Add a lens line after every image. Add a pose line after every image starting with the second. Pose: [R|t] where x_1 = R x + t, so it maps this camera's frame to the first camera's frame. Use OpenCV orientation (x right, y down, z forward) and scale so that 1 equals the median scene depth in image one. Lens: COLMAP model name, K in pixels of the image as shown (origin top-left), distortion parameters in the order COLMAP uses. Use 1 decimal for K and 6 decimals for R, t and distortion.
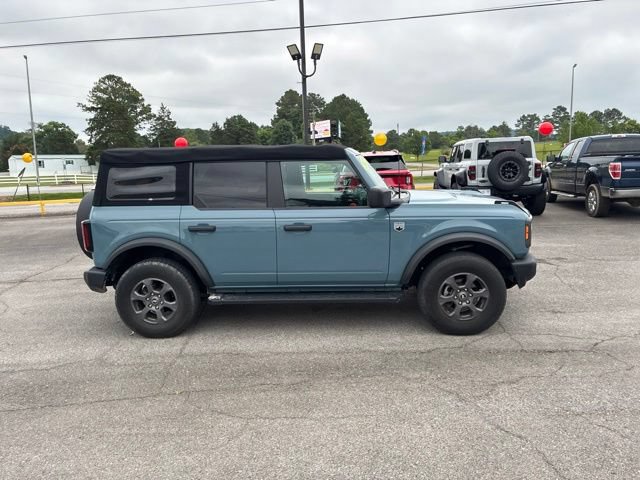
lens RADIAL K [[485.6, 0, 322.7], [0, 485.6, 240.7], [0, 0, 1]] dist [0.037093, -0.042532]
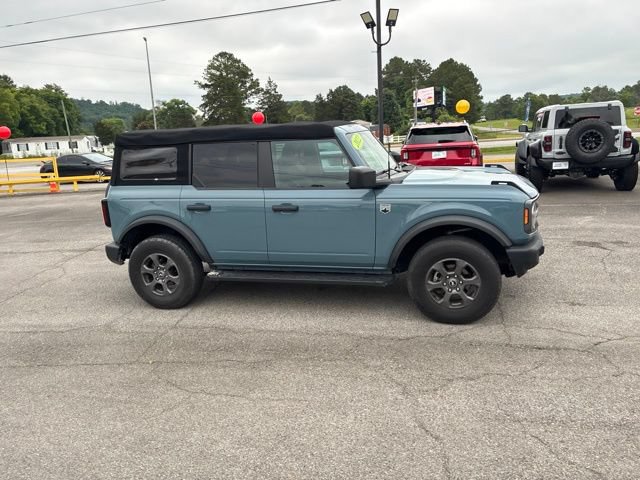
lens RADIAL K [[484.5, 0, 323.9], [0, 484.5, 241.1], [0, 0, 1]] dist [0.018974, -0.006020]
pose [[0.977392, 0.025782, -0.209857, 0.228588], [-0.013030, 0.997996, 0.061920, -0.021014], [0.211033, -0.057786, 0.975769, 0.035875]]
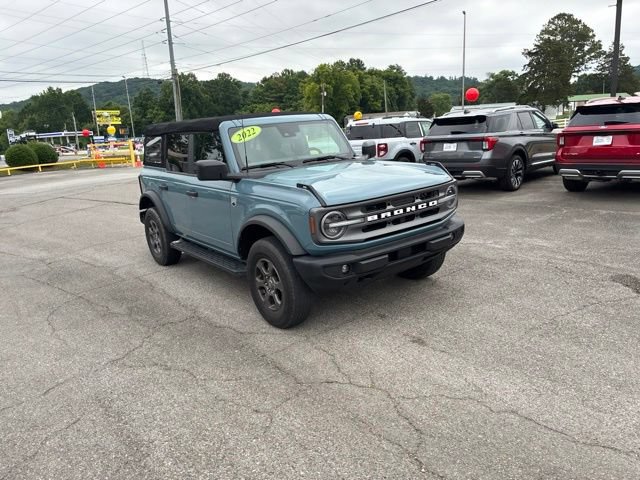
lens RADIAL K [[484.4, 0, 321.0], [0, 484.4, 239.0], [0, 0, 1]] dist [0.046928, -0.057927]
pose [[0.649833, 0.161810, -0.742654, 0.974385], [-0.084246, 0.986390, 0.141199, -0.103217], [0.755394, -0.029190, 0.654621, 0.453439]]
